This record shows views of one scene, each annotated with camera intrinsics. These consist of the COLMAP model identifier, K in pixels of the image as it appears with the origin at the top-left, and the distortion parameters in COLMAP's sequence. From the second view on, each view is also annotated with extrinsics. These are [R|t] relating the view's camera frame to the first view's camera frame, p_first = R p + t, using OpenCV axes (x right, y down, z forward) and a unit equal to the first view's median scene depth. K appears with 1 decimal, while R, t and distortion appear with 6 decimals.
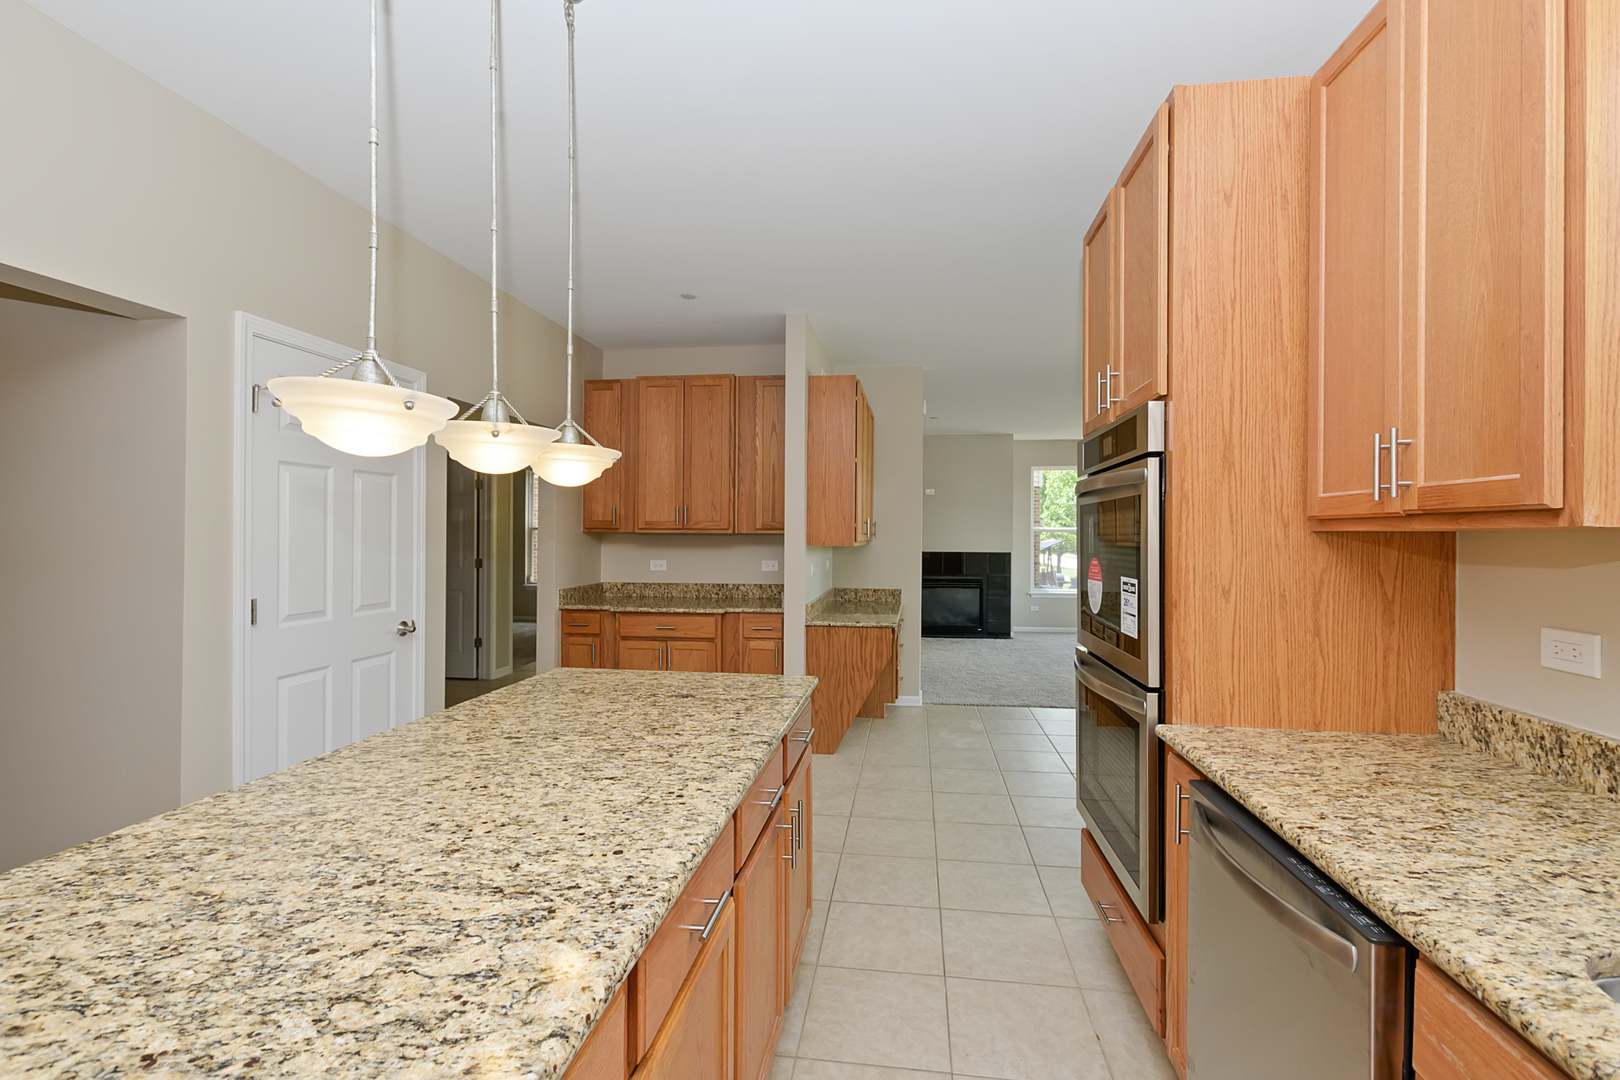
lens RADIAL K [[718.3, 0, 809.1], [0, 718.3, 533.4], [0, 0, 1]] dist [0.005374, -0.003040]
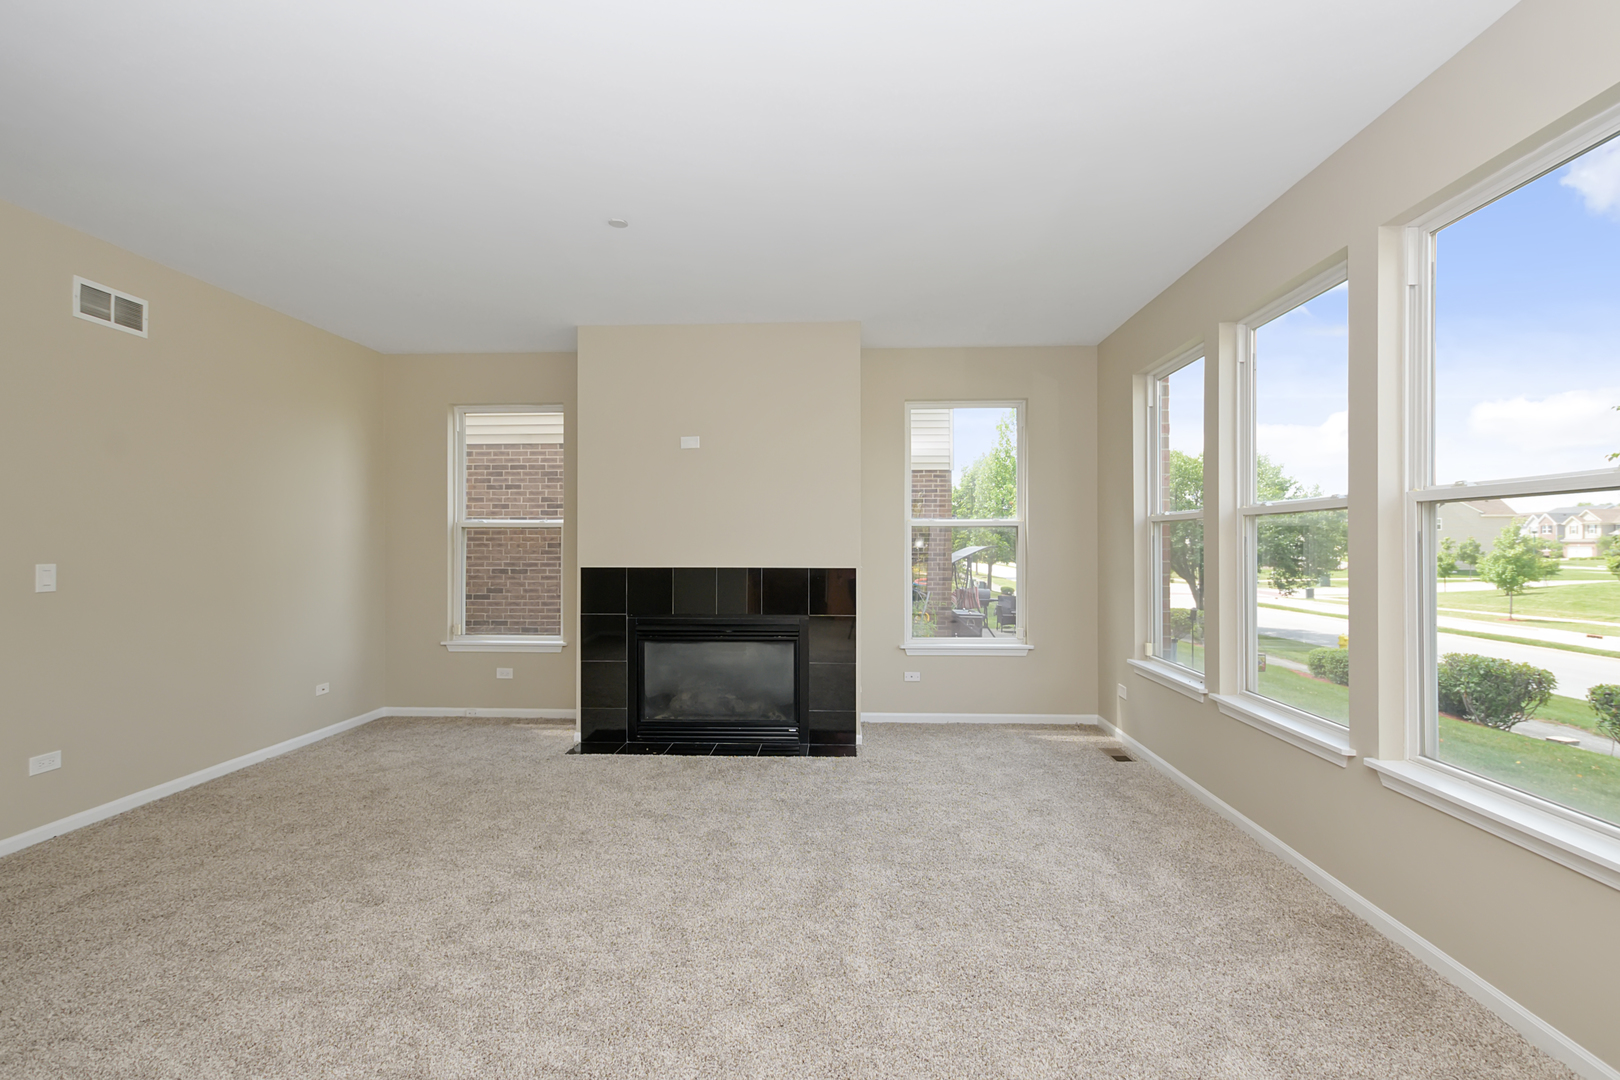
lens RADIAL K [[718.3, 0, 822.9], [0, 718.3, 538.1], [0, 0, 1]] dist [0.005374, -0.003040]
pose [[0.994732, -0.001497, 0.102503, 0.370501], [0.002040, 0.999984, -0.005190, 0.018908], [-0.102493, 0.005372, 0.994719, 0.937428]]
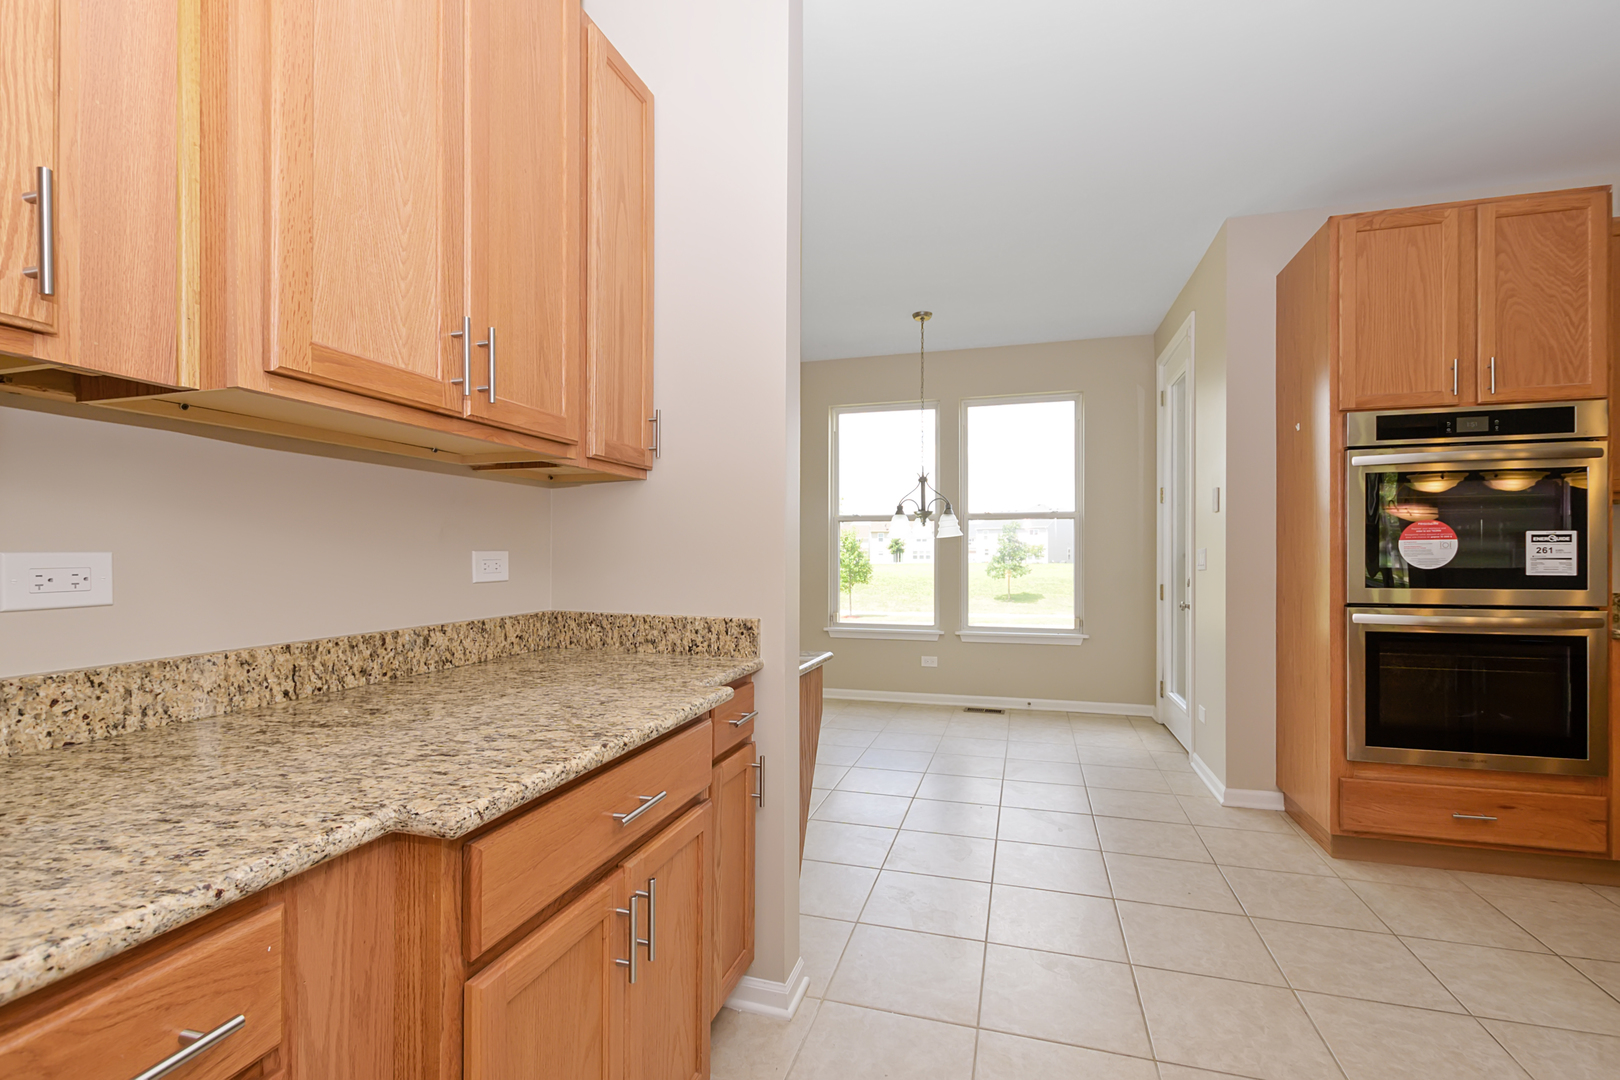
lens RADIAL K [[718.3, 0, 816.6], [0, 718.3, 552.6], [0, 0, 1]] dist [0.005374, -0.003040]
pose [[0.137194, -0.002171, 0.990542, -0.371863], [-0.001729, 0.999996, 0.002431, 0.036547], [-0.990543, -0.002046, 0.137189, 0.774364]]
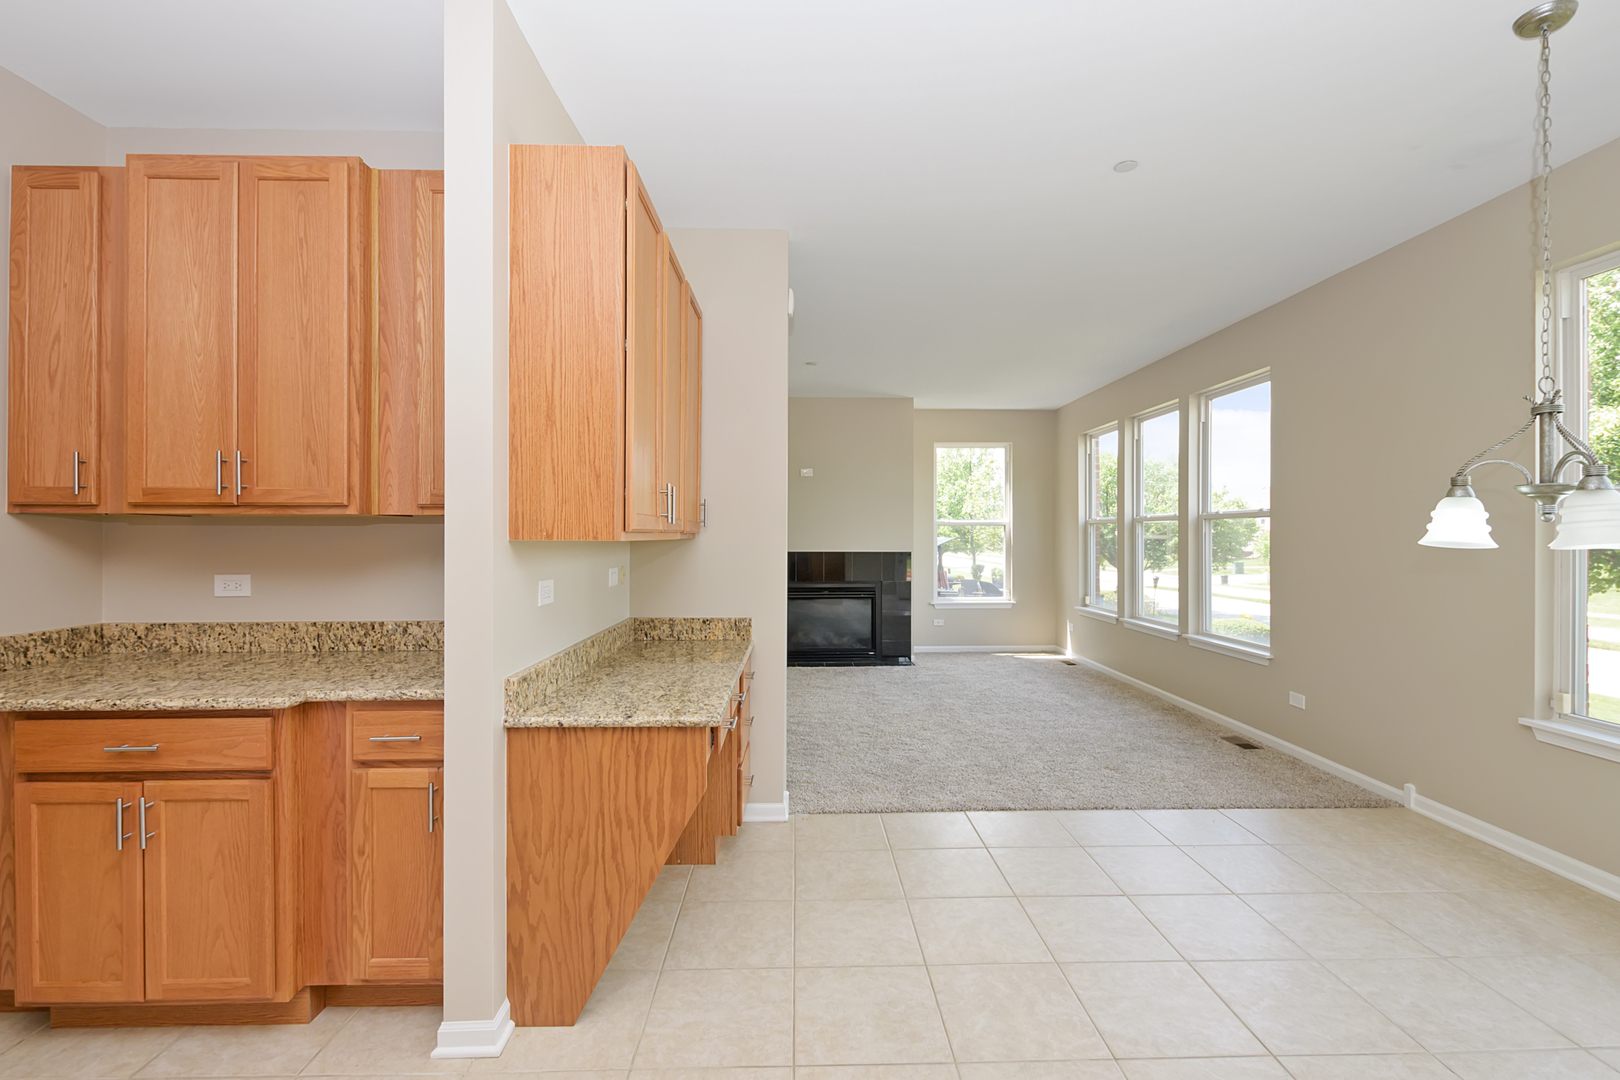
lens RADIAL K [[718.3, 0, 811.9], [0, 718.3, 534.0], [0, 0, 1]] dist [0.005374, -0.003040]
pose [[0.986042, -0.004760, 0.166428, 0.088236], [0.004492, 0.999988, 0.001986, 0.011385], [-0.166436, -0.001211, 0.986052, 0.466433]]
